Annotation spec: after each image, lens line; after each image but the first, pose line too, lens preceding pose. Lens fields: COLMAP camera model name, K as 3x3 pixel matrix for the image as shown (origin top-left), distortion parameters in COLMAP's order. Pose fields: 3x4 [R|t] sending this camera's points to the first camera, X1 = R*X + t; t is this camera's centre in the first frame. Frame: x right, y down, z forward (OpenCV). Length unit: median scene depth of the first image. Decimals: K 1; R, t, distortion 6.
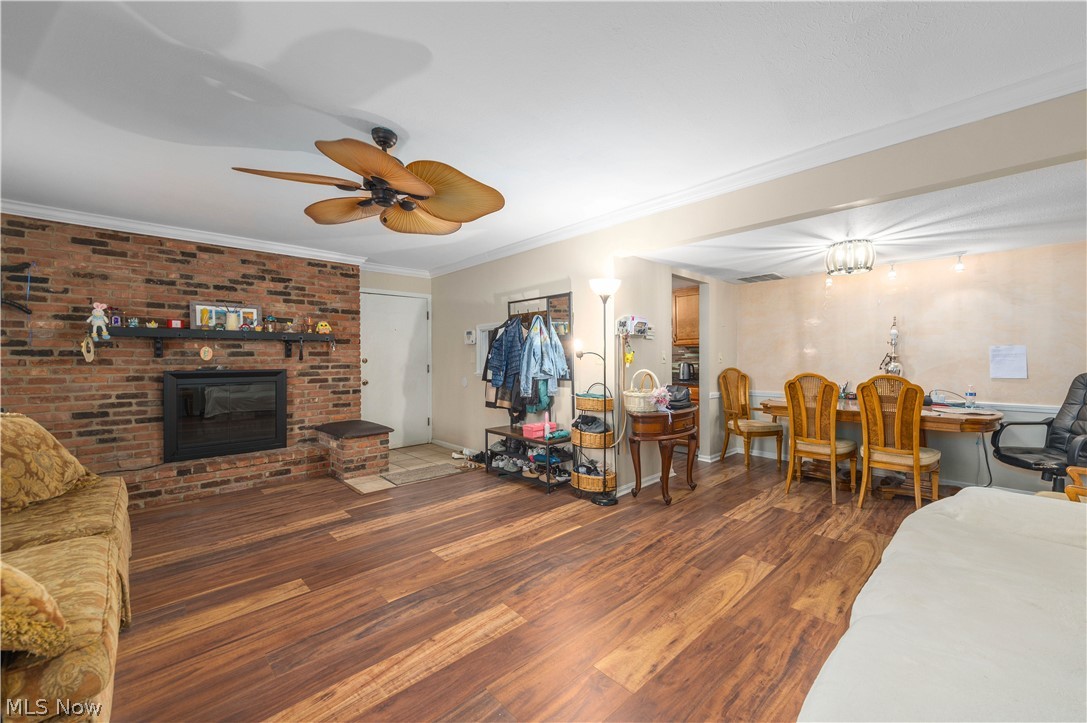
lens RADIAL K [[428.1, 0, 567.9], [0, 428.1, 360.1], [0, 0, 1]] dist [0.014040, -0.003156]
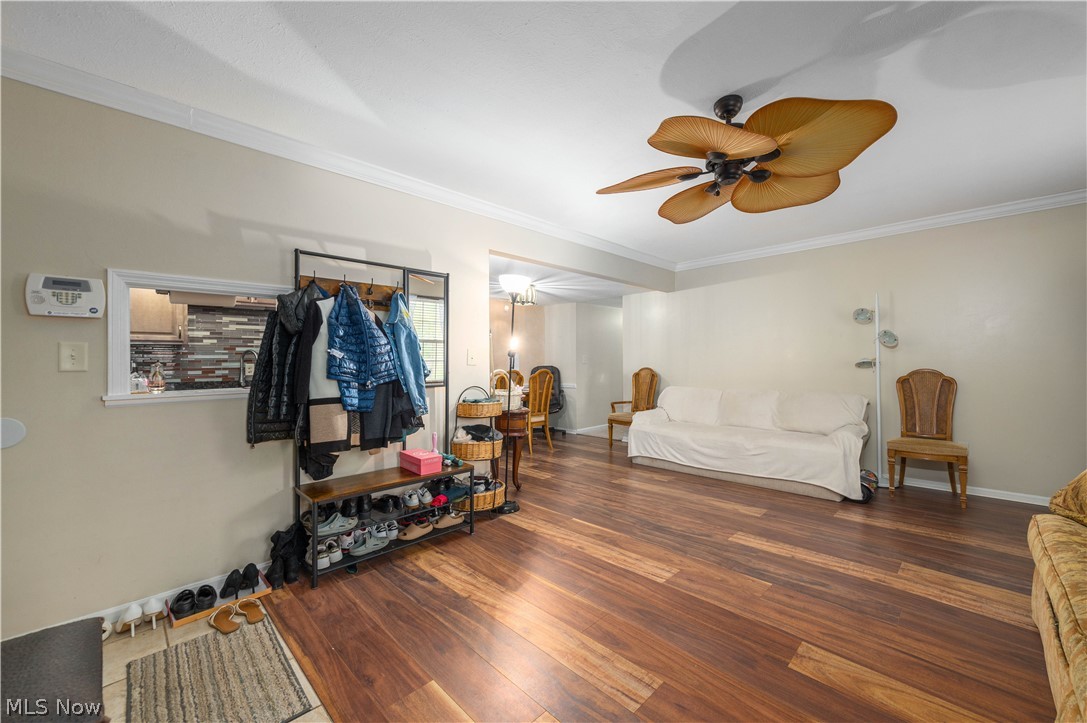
lens RADIAL K [[428.1, 0, 547.2], [0, 428.1, 360.5], [0, 0, 1]] dist [0.014040, -0.003156]
pose [[-0.008996, 0.003519, 0.999953, -0.759486], [0.010279, 0.999941, -0.003426, 0.004657], [-0.999907, 0.010248, -0.009032, 0.802115]]
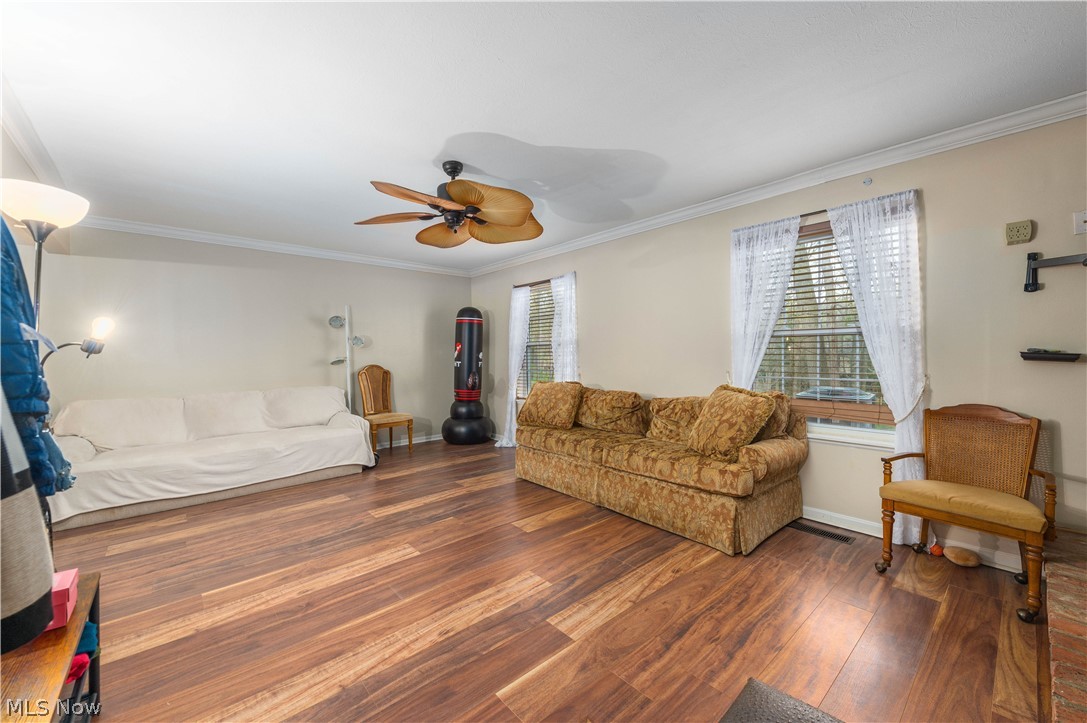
lens RADIAL K [[428.1, 0, 569.8], [0, 428.1, 364.6], [0, 0, 1]] dist [0.014040, -0.003156]
pose [[-0.999650, 0.014173, 0.022330, -0.444025], [0.014826, 0.999460, 0.029334, -0.000776], [-0.021902, 0.029655, -0.999320, 1.264008]]
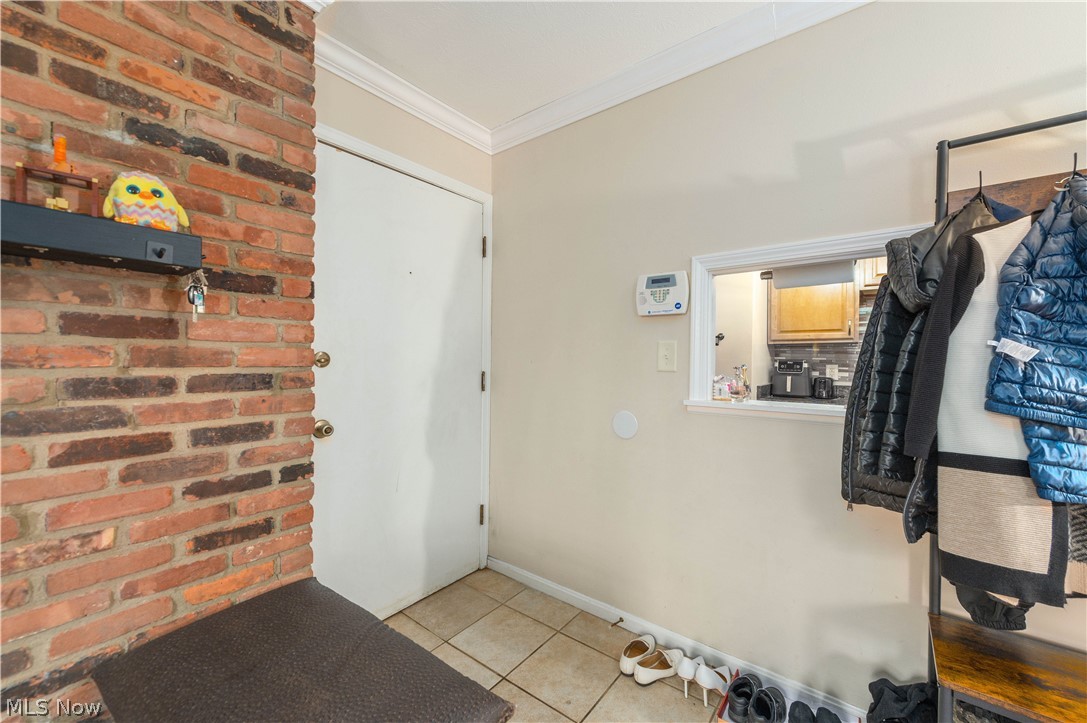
lens RADIAL K [[428.1, 0, 564.6], [0, 428.1, 360.3], [0, 0, 1]] dist [0.014040, -0.003156]
pose [[0.987708, 0.014526, 0.155632, -0.463294], [-0.014677, 0.999892, -0.000176, -0.000311], [-0.155618, -0.002110, 0.987815, 0.886080]]
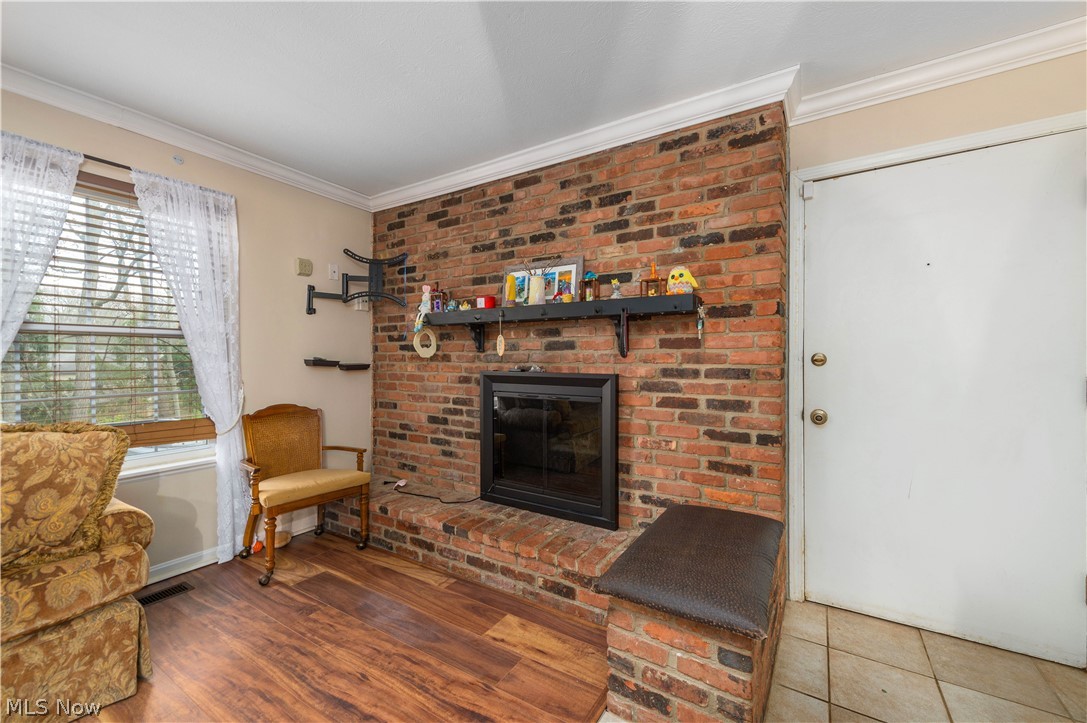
lens RADIAL K [[428.1, 0, 546.0], [0, 428.1, 361.5], [0, 0, 1]] dist [0.014040, -0.003156]
pose [[0.232792, 0.014299, -0.972421, -0.212774], [-0.005488, 0.999895, 0.013389, -0.000594], [0.972511, 0.002220, 0.232846, 0.906136]]
